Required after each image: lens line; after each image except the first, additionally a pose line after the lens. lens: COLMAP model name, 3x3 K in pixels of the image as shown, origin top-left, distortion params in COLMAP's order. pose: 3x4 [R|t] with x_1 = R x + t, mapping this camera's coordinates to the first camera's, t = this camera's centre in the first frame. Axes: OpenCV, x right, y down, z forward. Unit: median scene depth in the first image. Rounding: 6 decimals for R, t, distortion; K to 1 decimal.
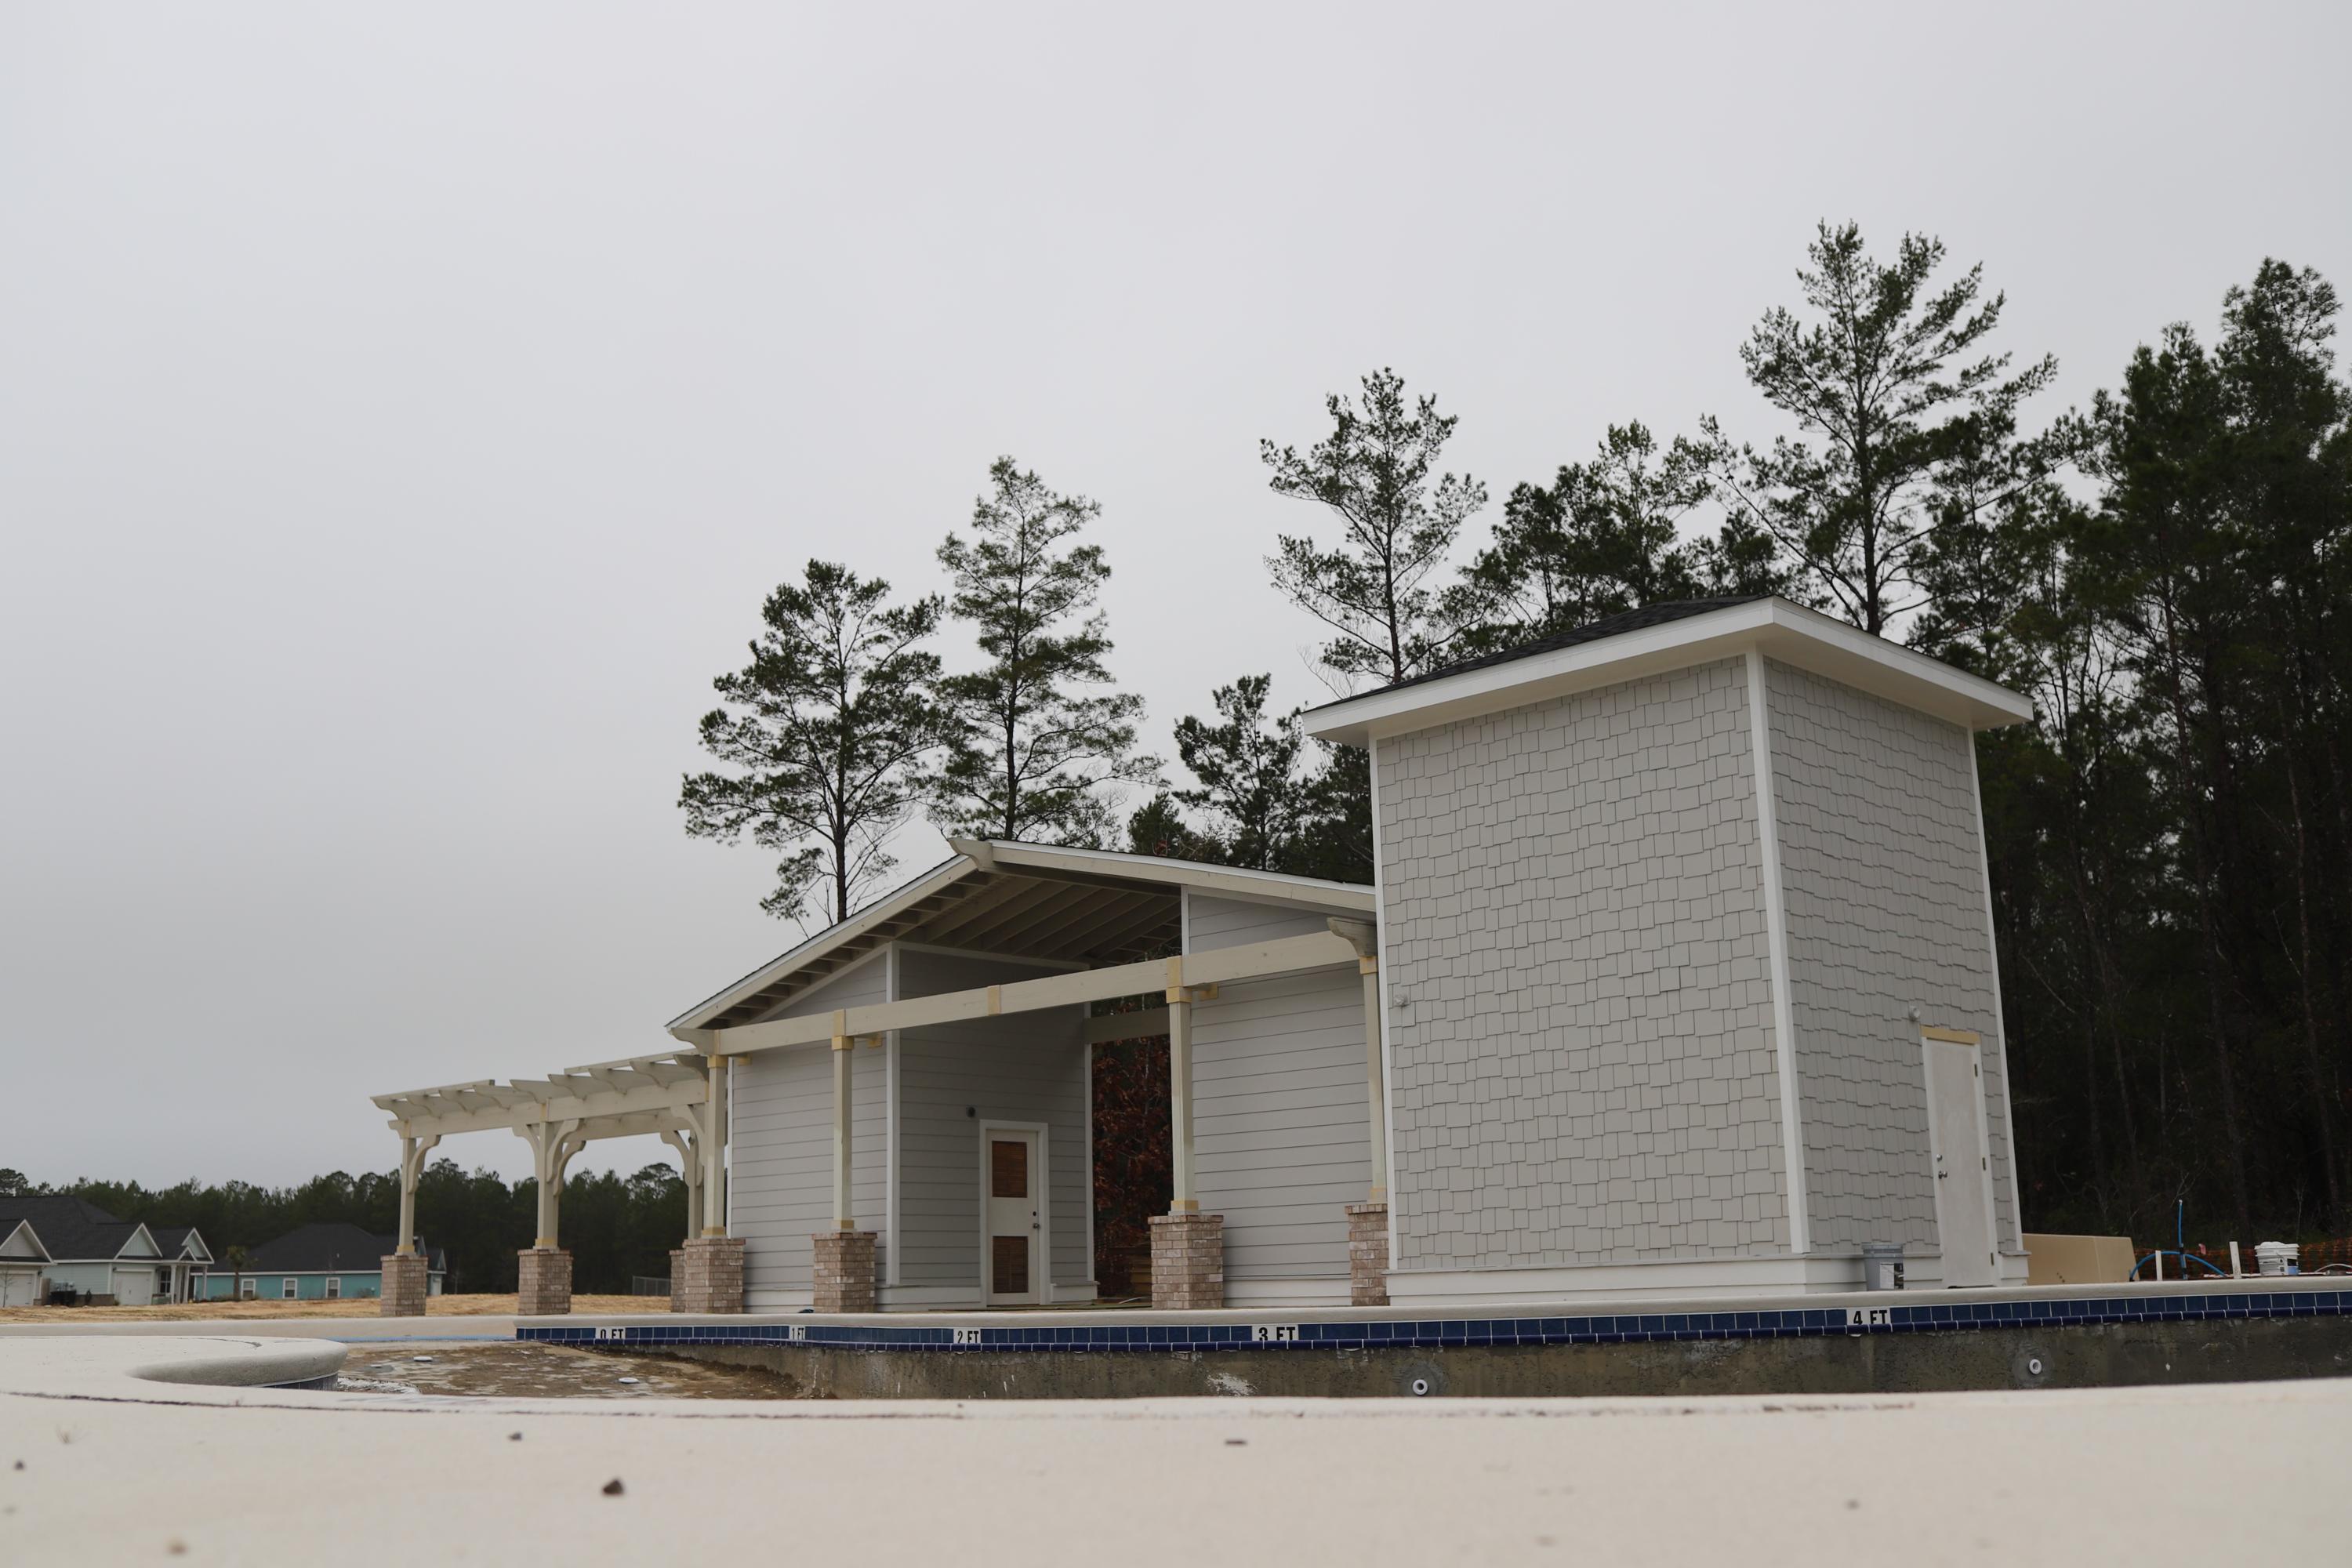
lens RADIAL K [[2269.6, 0, 1176.0], [0, 2269.6, 784.0], [0, 0, 1]] dist [-0.011337, -0.004429]
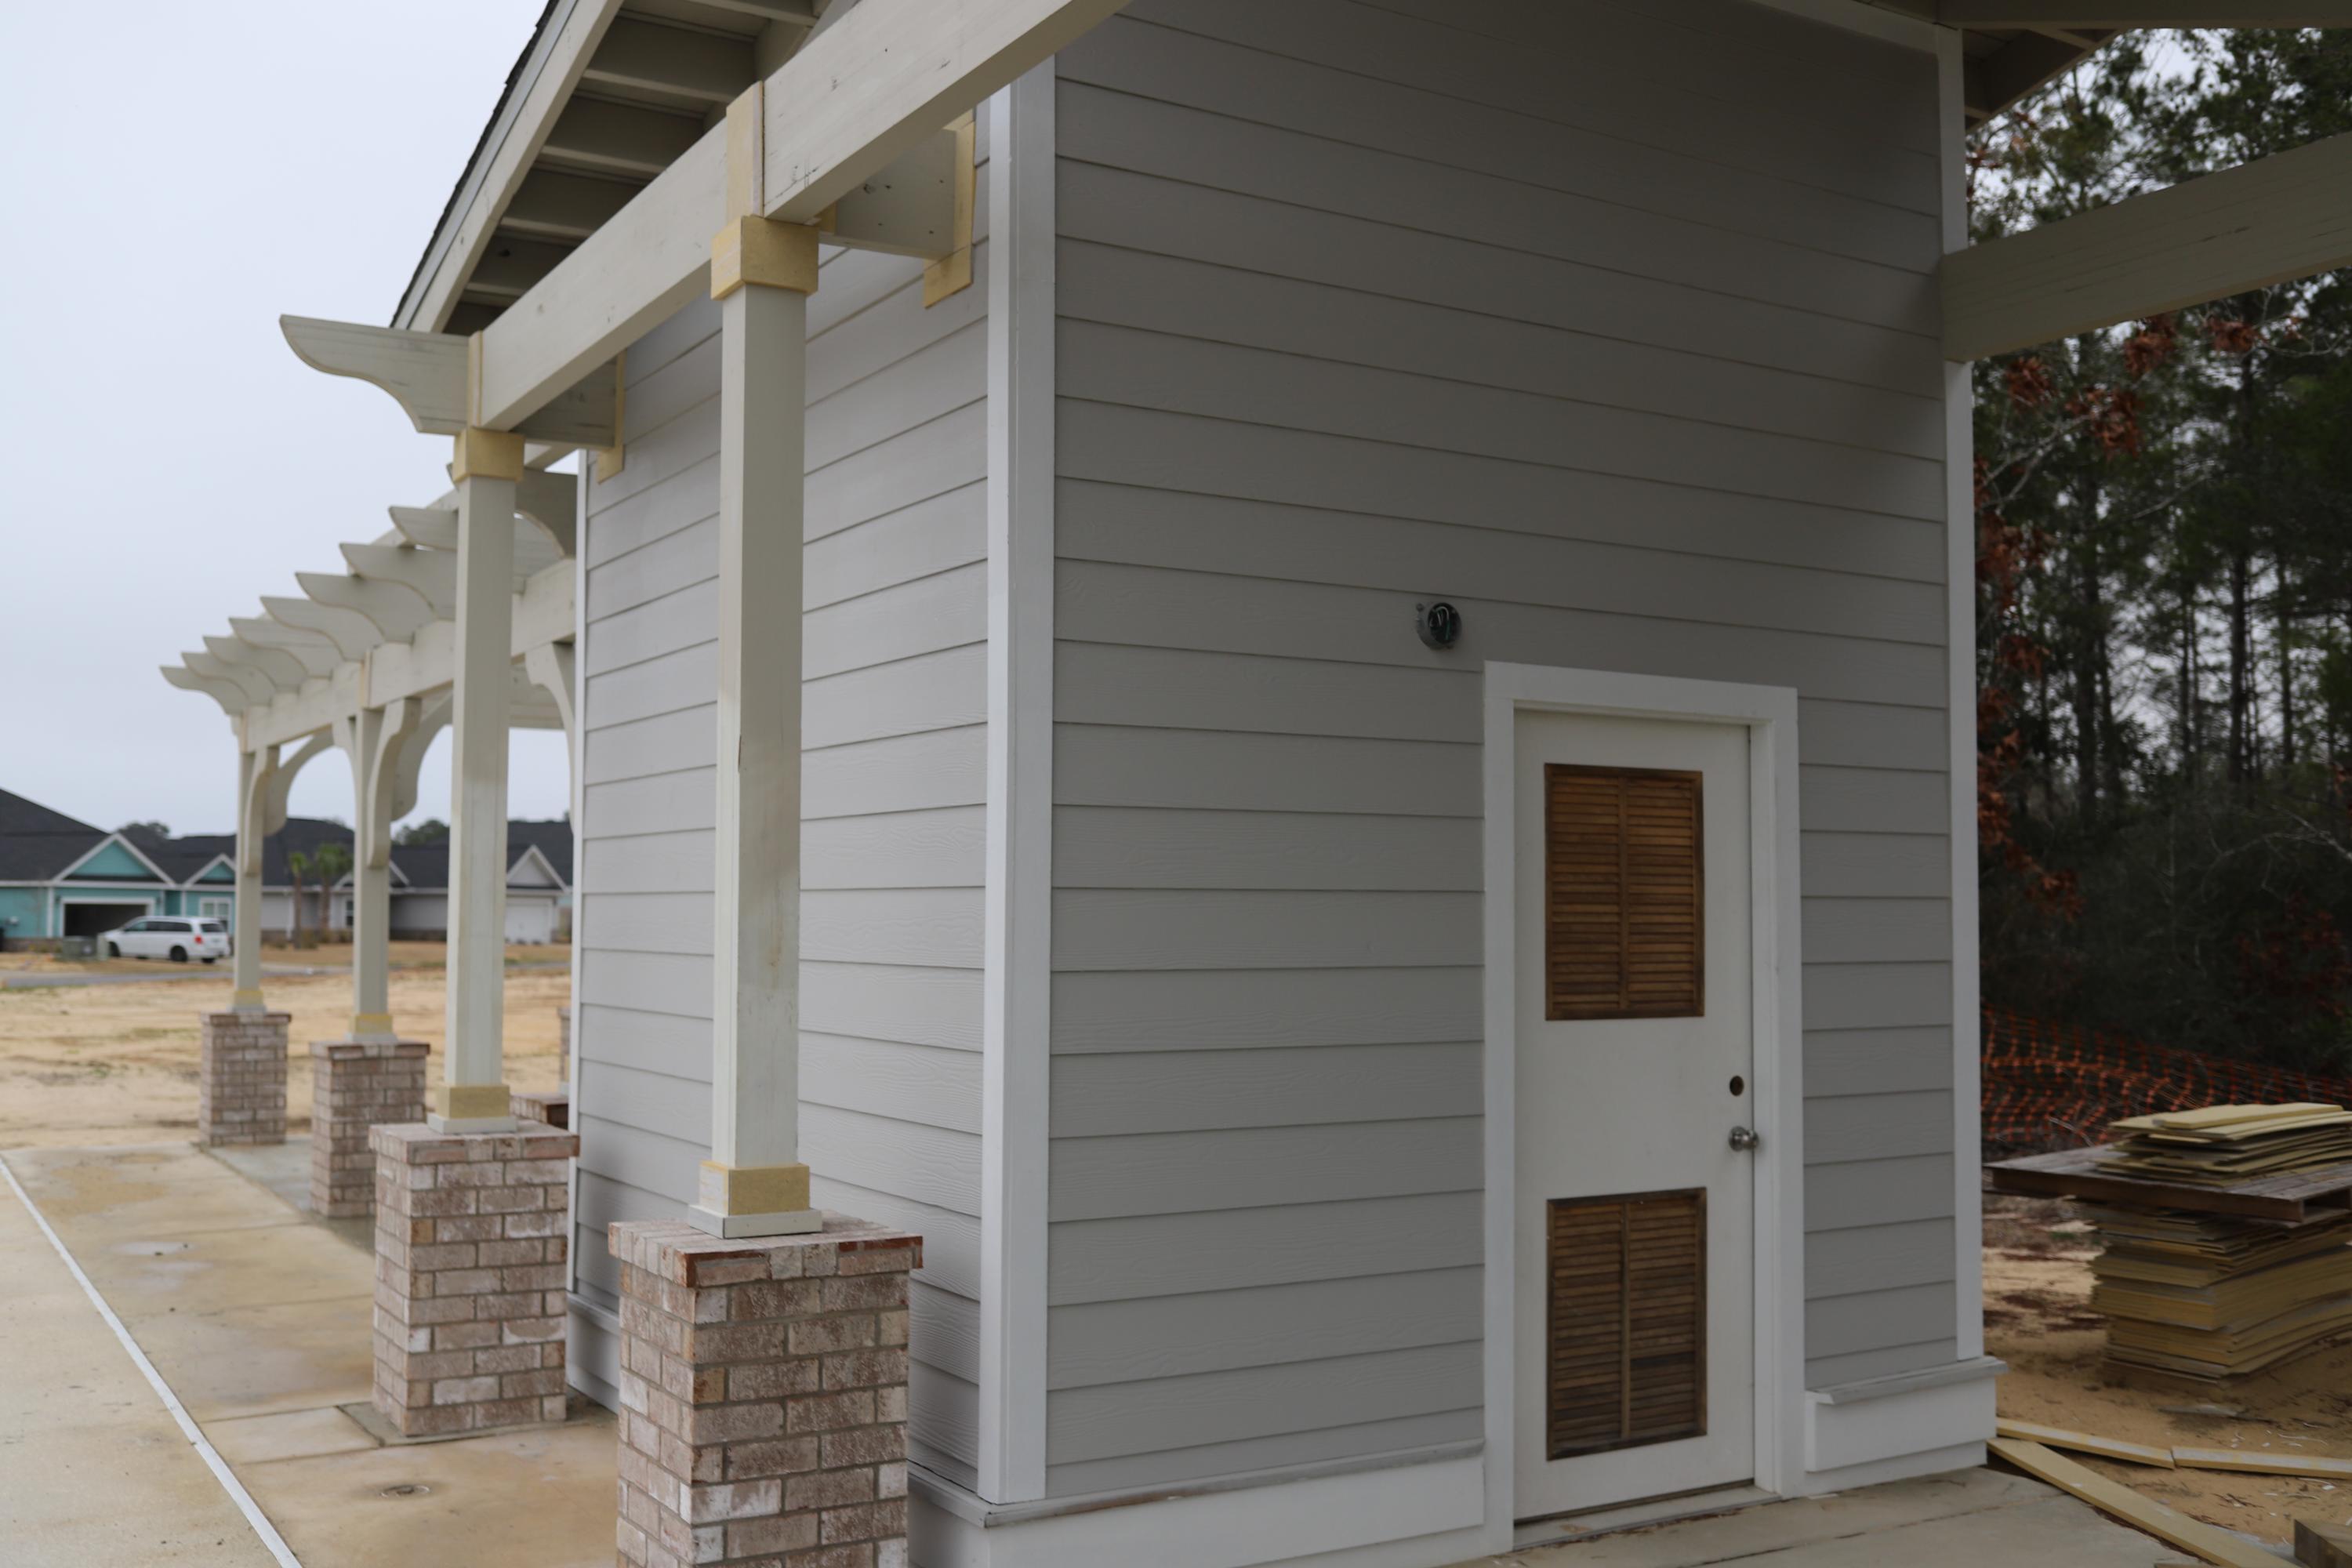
lens RADIAL K [[2269.6, 0, 1176.0], [0, 2269.6, 784.0], [0, 0, 1]] dist [-0.011337, -0.004429]
pose [[0.966755, 0.016100, -0.255195, -0.059957], [0.027469, 0.985701, 0.166249, 0.122616], [0.254223, -0.167732, 0.952490, 0.786555]]
